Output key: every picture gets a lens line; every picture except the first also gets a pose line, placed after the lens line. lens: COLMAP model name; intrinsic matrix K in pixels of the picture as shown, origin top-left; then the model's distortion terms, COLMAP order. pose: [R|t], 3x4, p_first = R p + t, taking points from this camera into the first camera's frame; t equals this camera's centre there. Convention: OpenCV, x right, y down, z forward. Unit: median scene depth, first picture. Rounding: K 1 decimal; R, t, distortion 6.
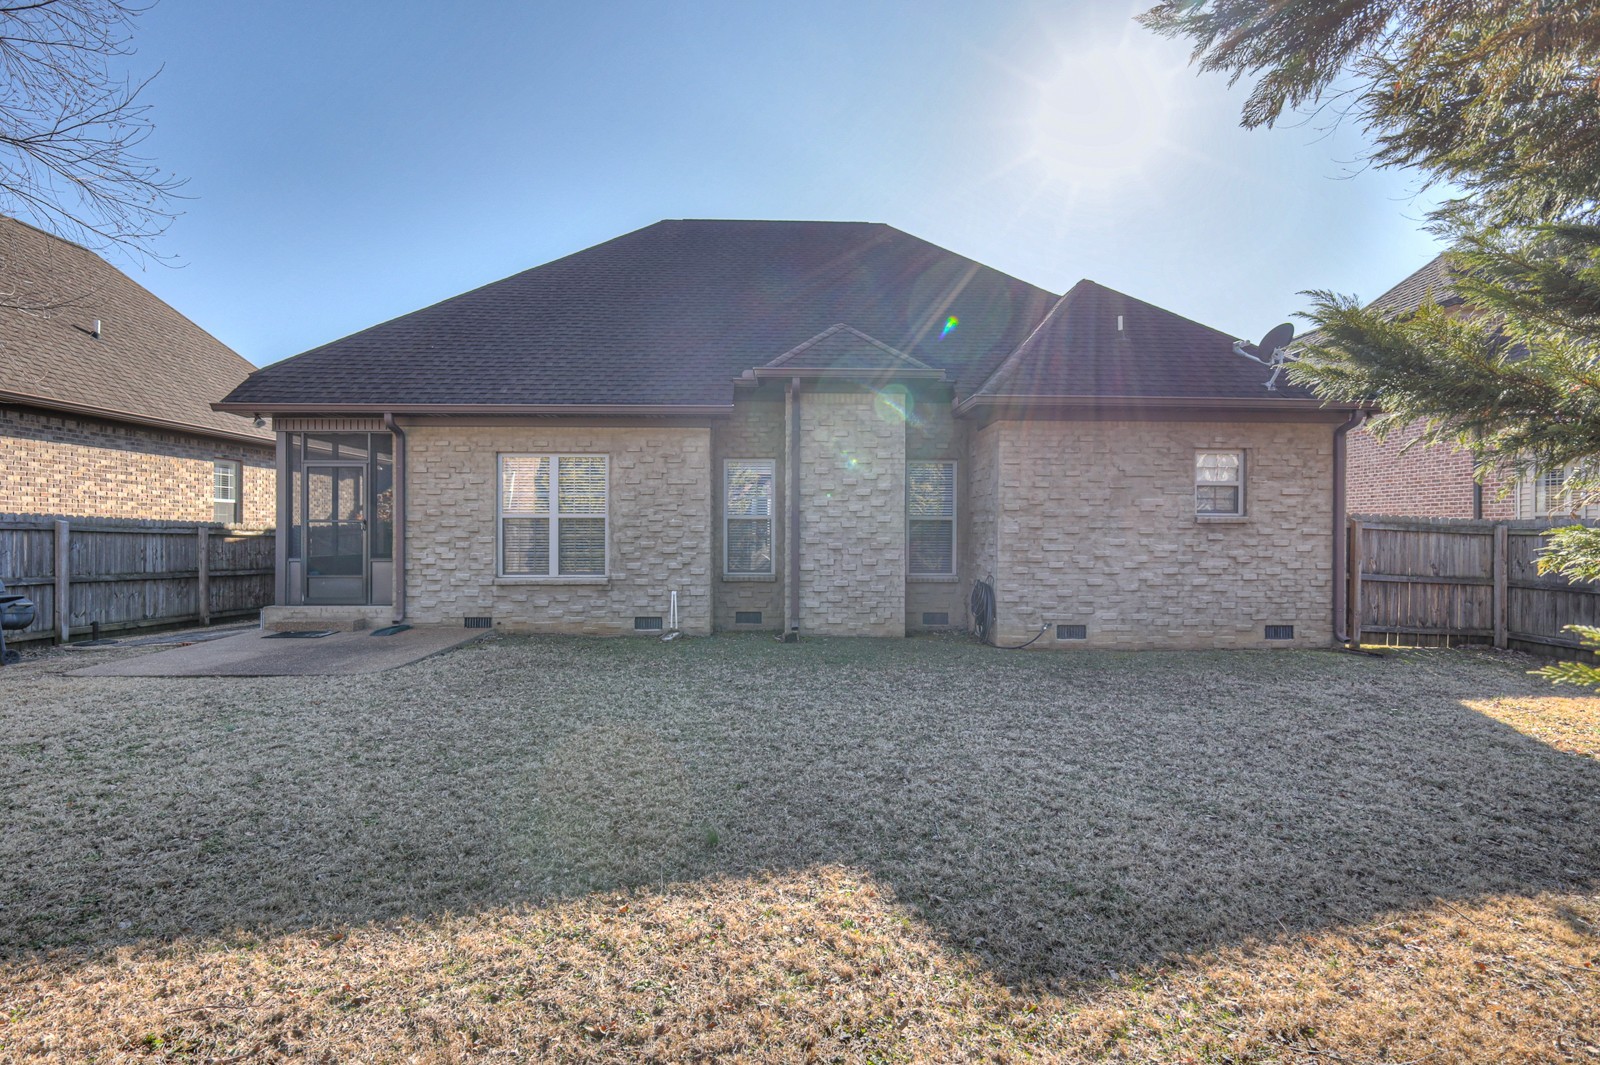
lens RADIAL K [[693.4, 0, 797.3], [0, 693.4, 527.3], [0, 0, 1]] dist [0.000879, -0.000497]
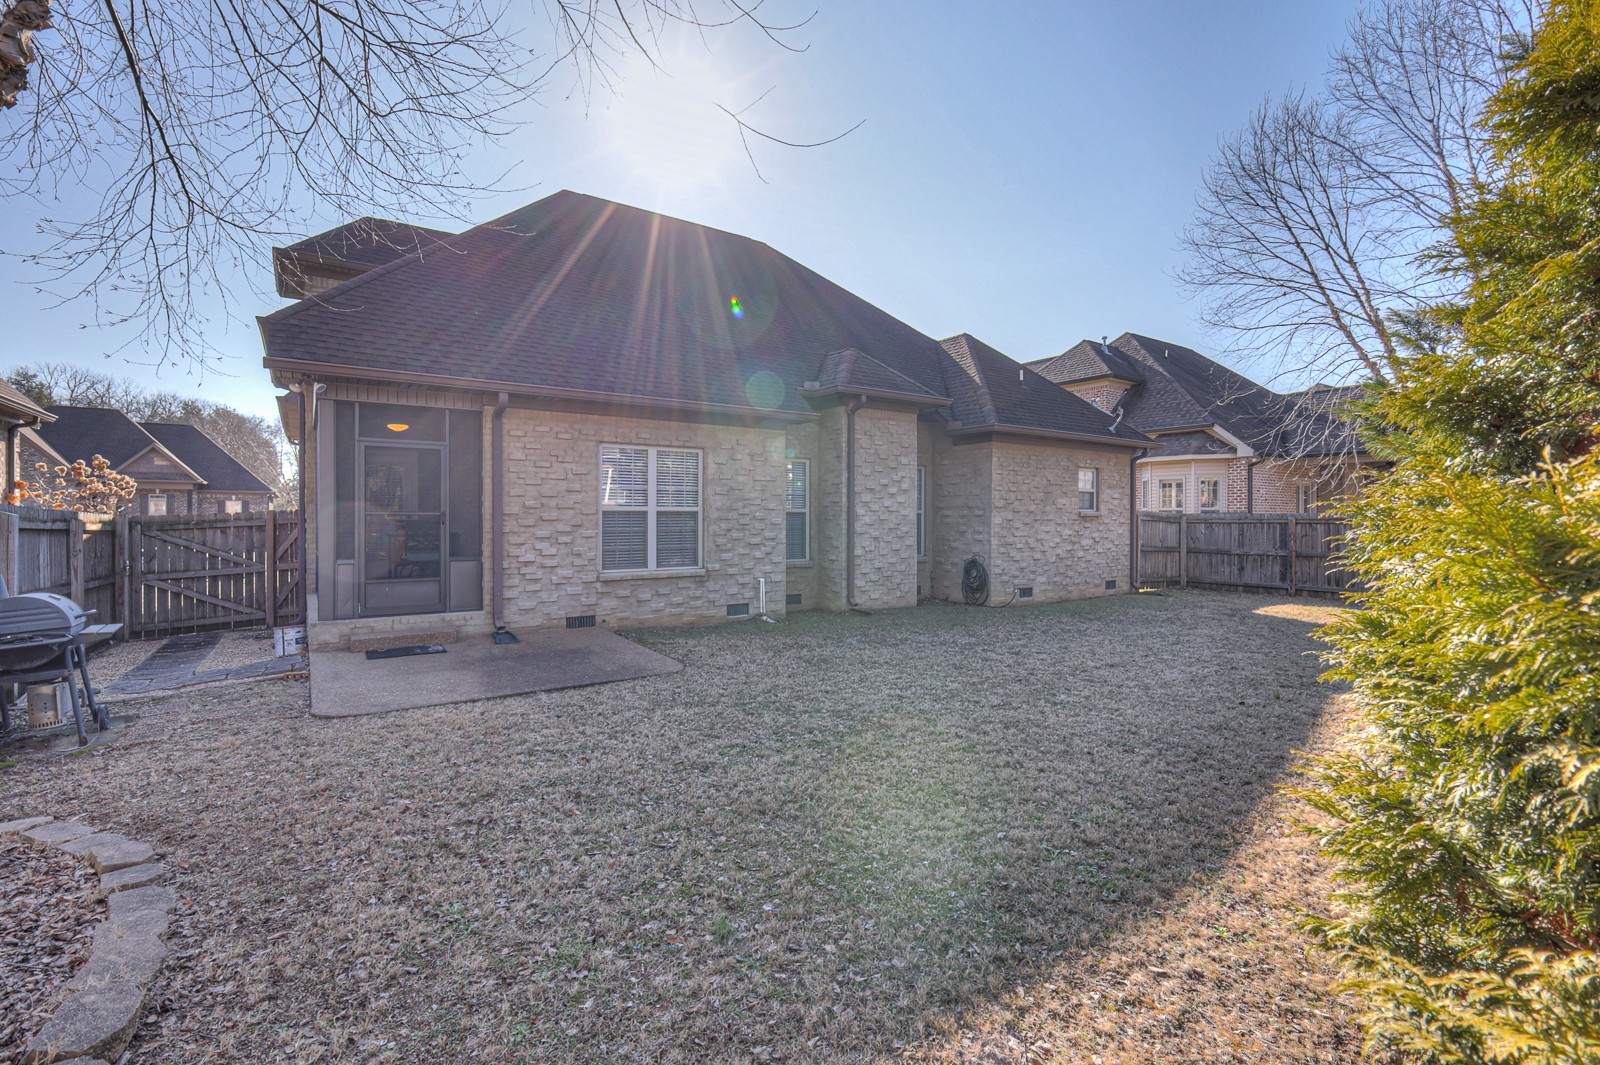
lens RADIAL K [[693.4, 0, 796.4], [0, 693.4, 528.8], [0, 0, 1]] dist [0.000879, -0.000497]
pose [[0.840818, -0.009783, 0.541229, -0.724664], [0.003321, 0.999911, 0.012915, -0.000198], [-0.541307, -0.009062, 0.840776, 0.052528]]
